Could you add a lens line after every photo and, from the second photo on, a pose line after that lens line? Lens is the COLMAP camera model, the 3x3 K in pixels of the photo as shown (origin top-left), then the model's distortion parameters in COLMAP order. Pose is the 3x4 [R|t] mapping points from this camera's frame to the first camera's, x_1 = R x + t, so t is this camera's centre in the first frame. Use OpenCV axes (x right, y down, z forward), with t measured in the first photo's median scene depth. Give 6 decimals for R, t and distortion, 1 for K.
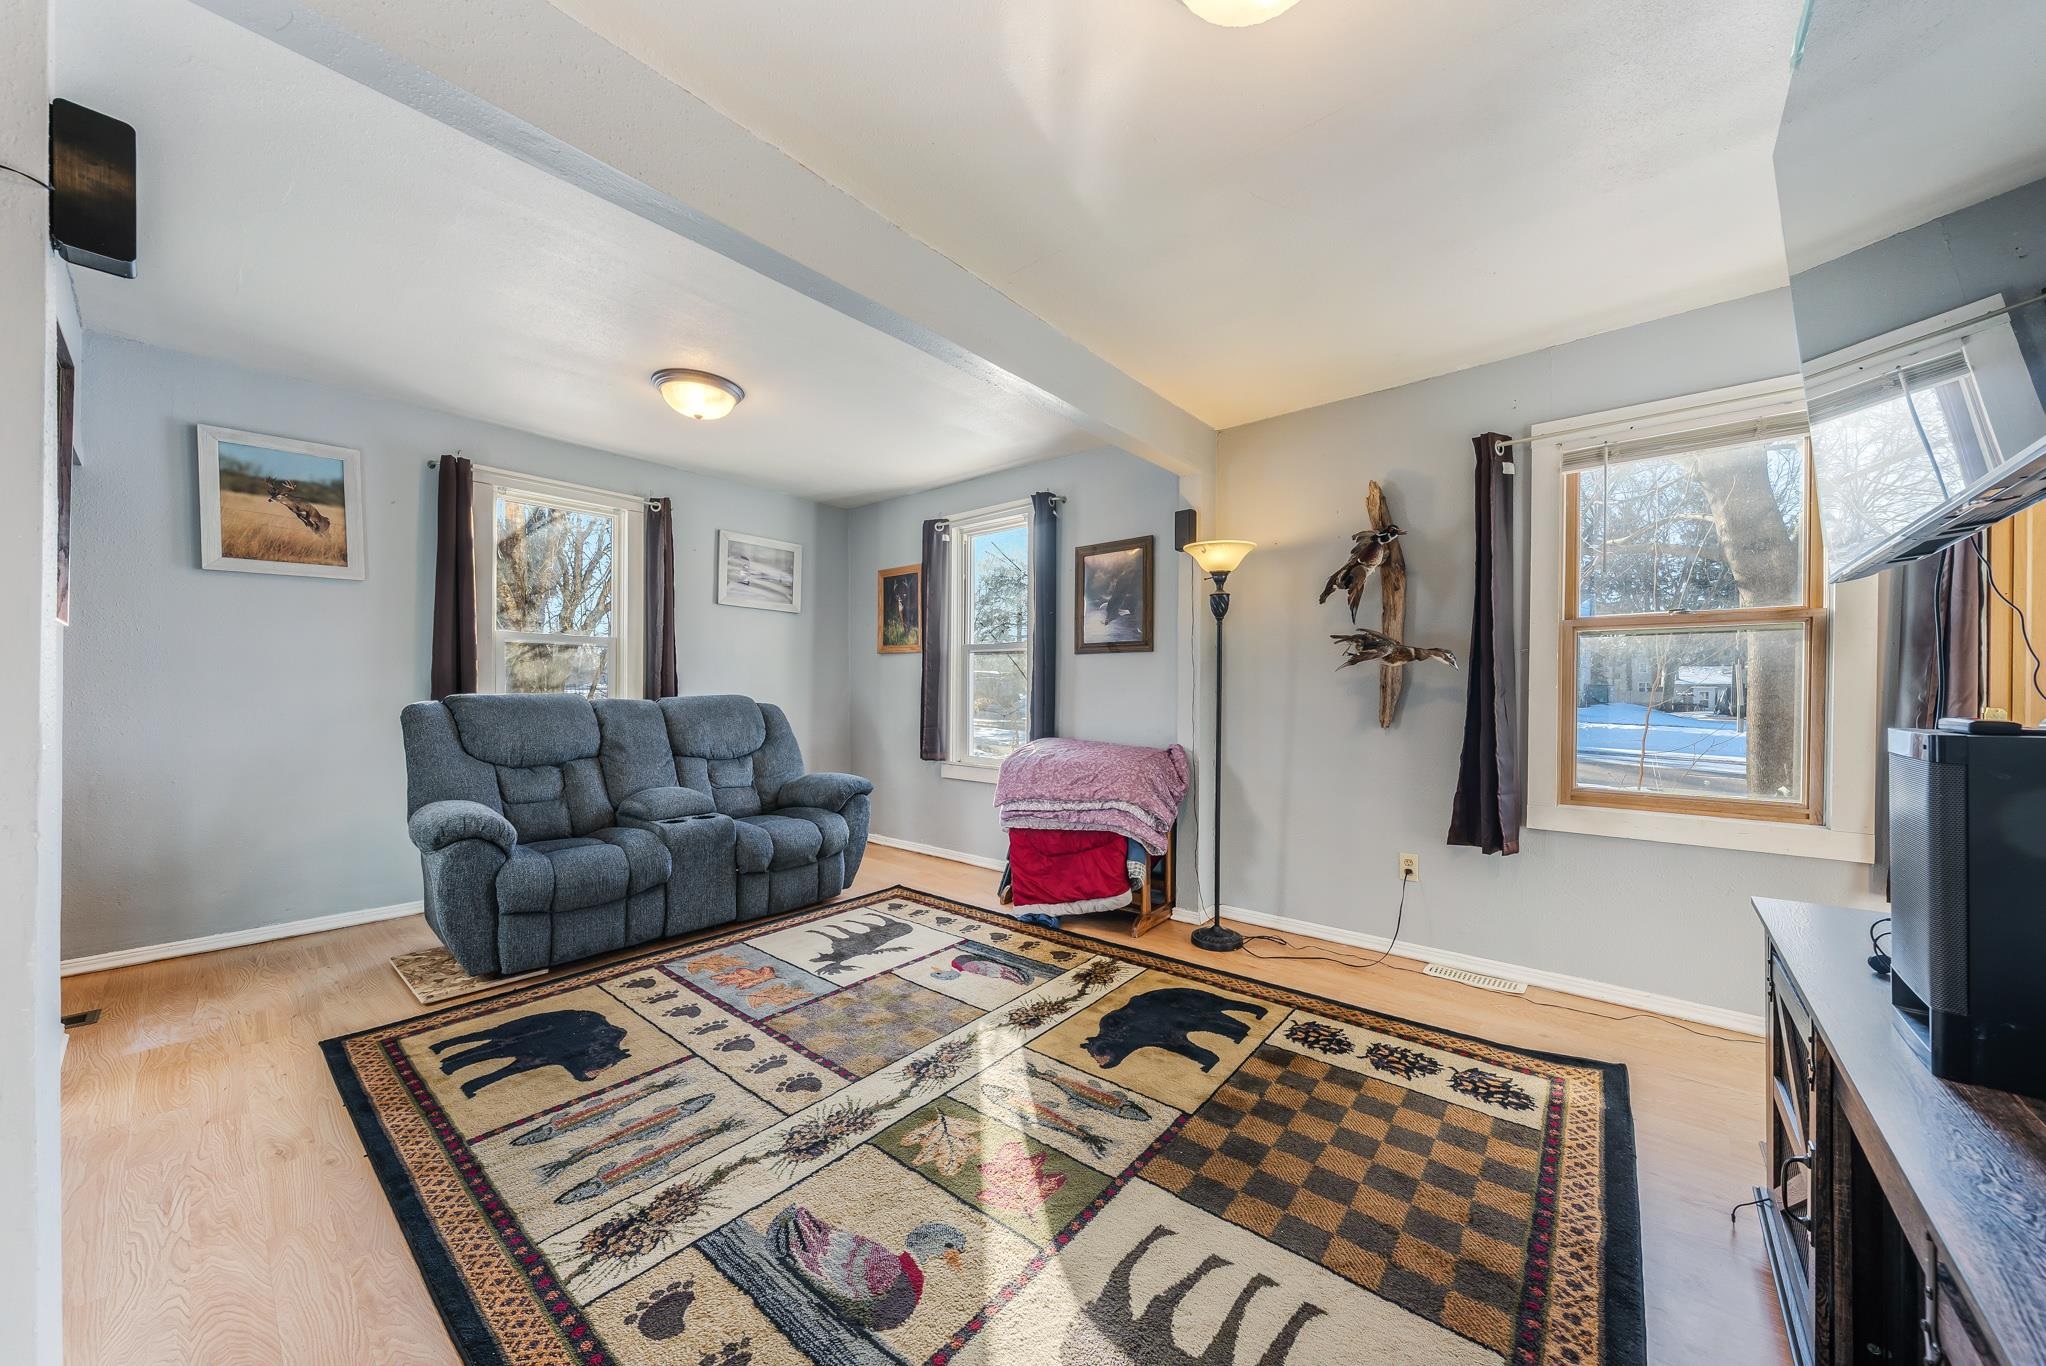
lens RADIAL K [[707.7, 0, 1030.3], [0, 707.7, 693.4], [0, 0, 1]] dist [0.001111, 0.000030]
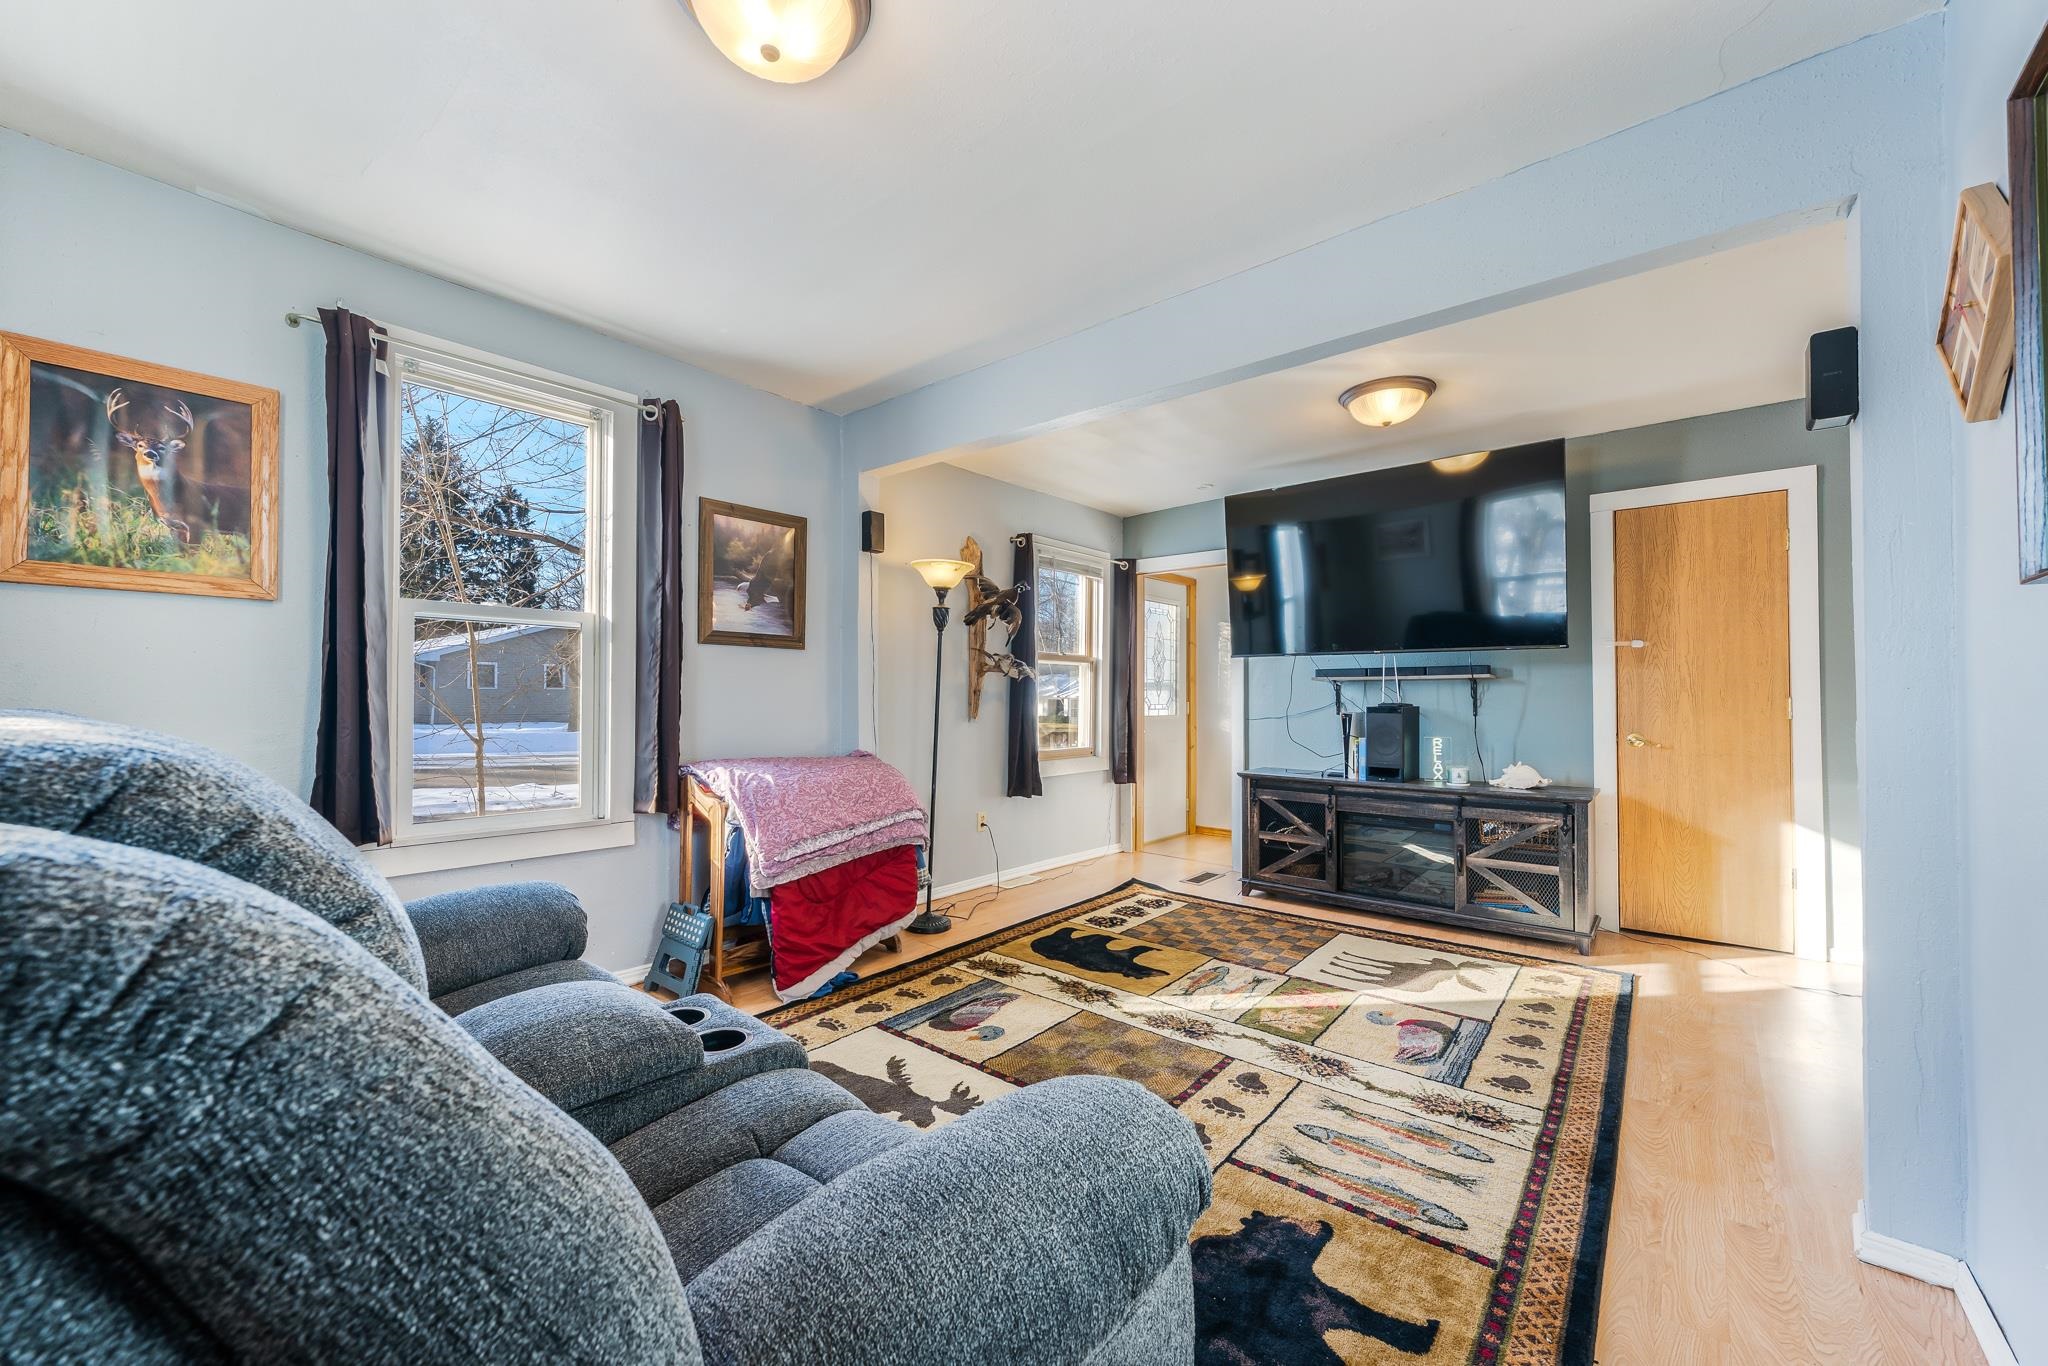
lens RADIAL K [[780.3, 0, 1020.8], [0, 780.3, 685.3], [0, 0, 1]] dist [0.002859, -0.000215]
pose [[0.014042, 0.011031, 0.999841, -1.361202], [-0.000427, 0.999939, -0.011026, -0.007385], [-0.999901, -0.000272, 0.014046, 1.227463]]
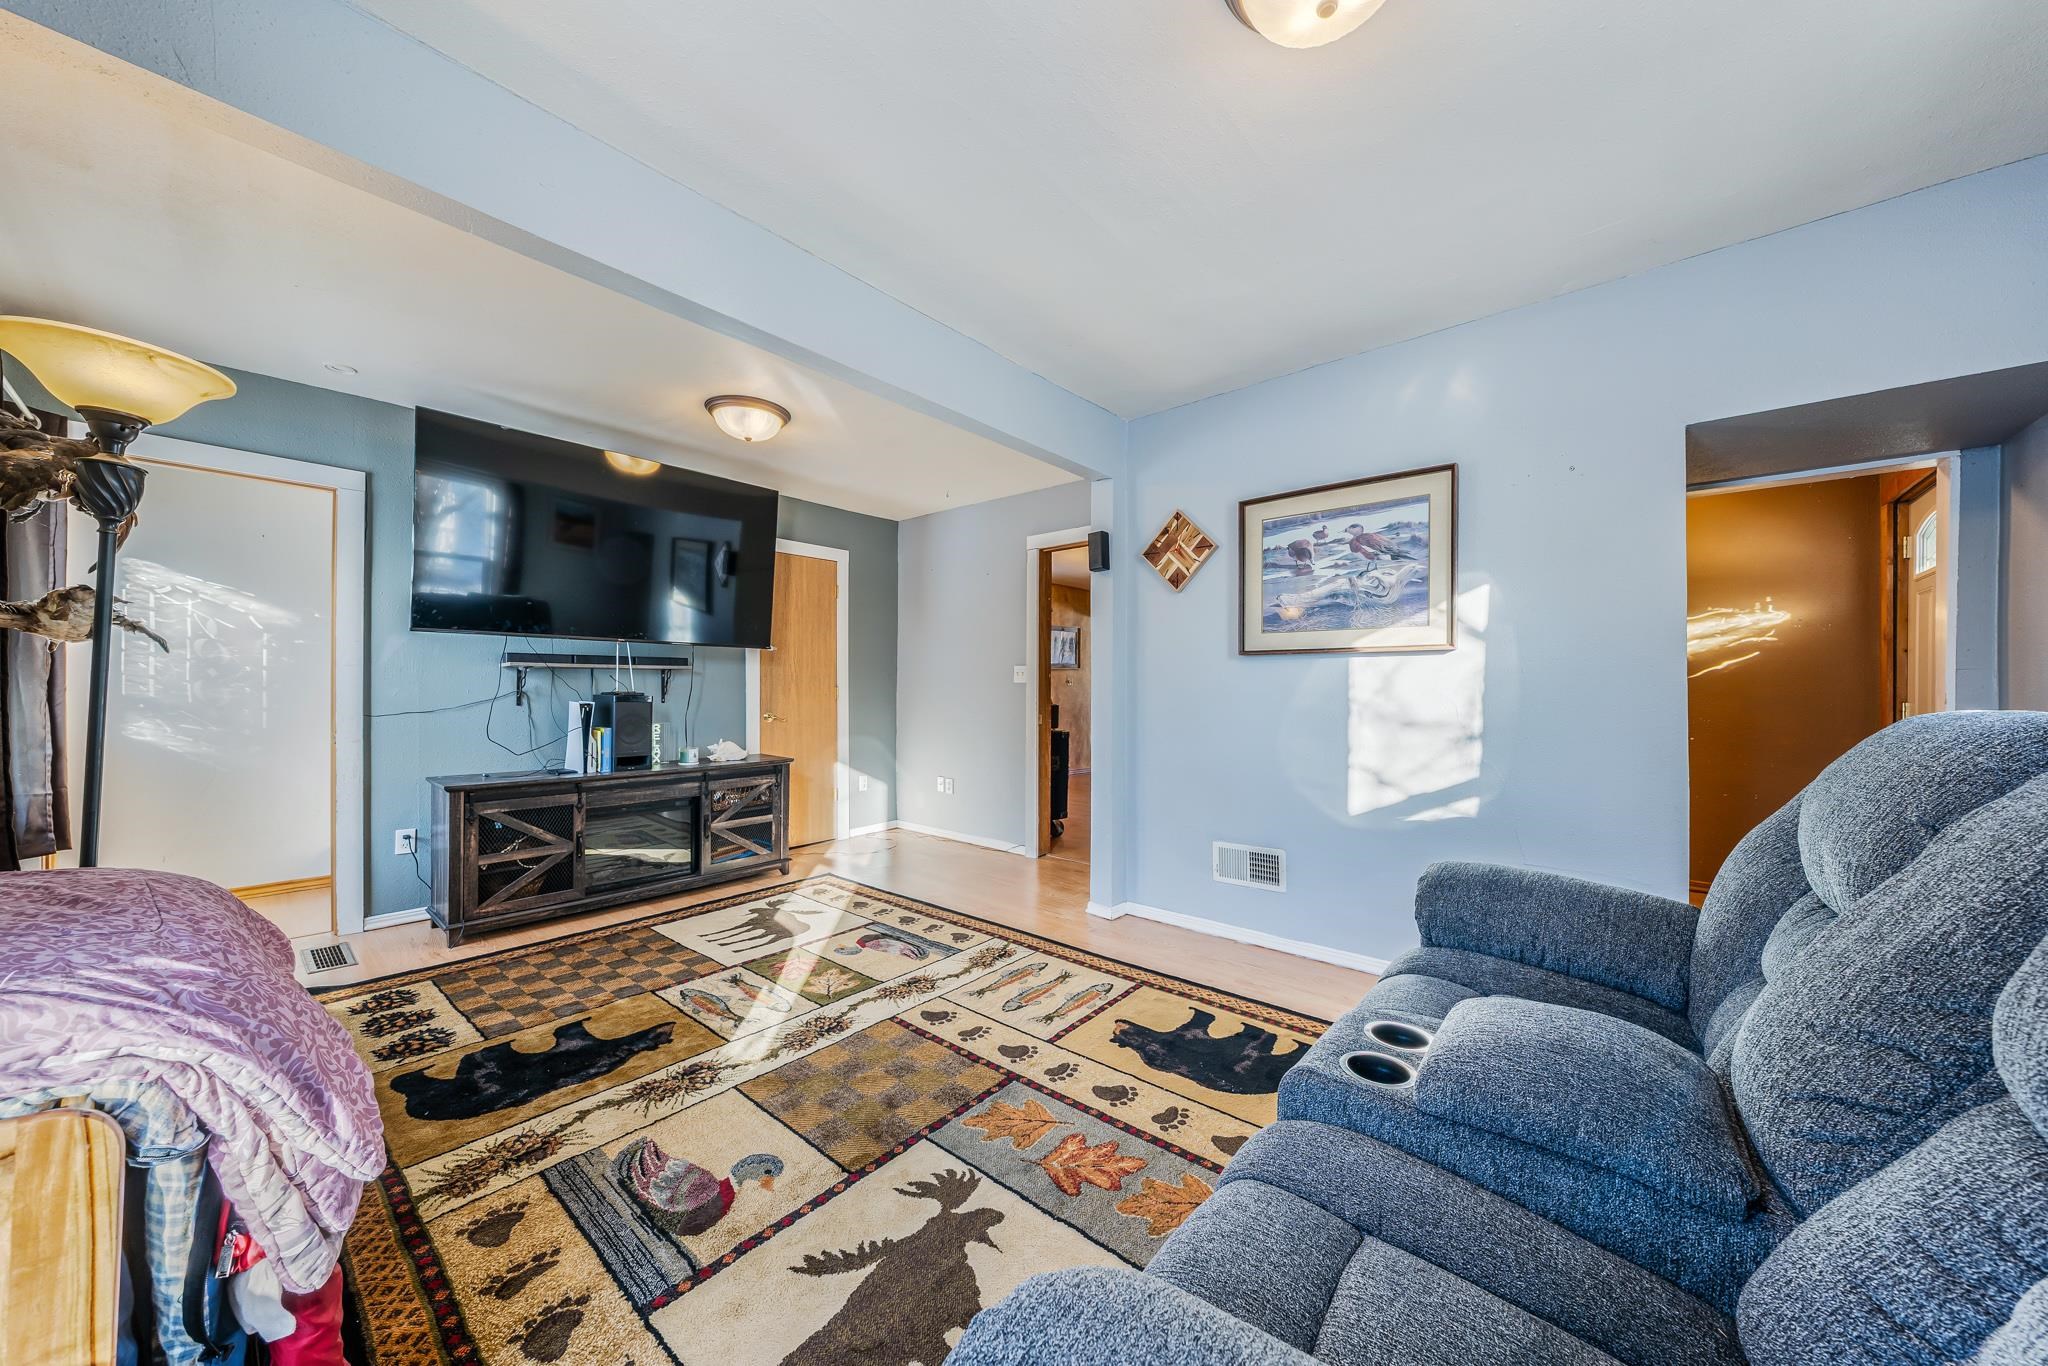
lens RADIAL K [[708.4, 0, 1013.6], [0, 708.4, 687.2], [0, 0, 1]] dist [0.001111, 0.000030]
pose [[-0.999581, -0.009384, 0.027389, -0.447290], [-0.009344, 0.999955, 0.001560, -0.008052], [-0.027403, 0.001304, -0.999624, 2.048565]]
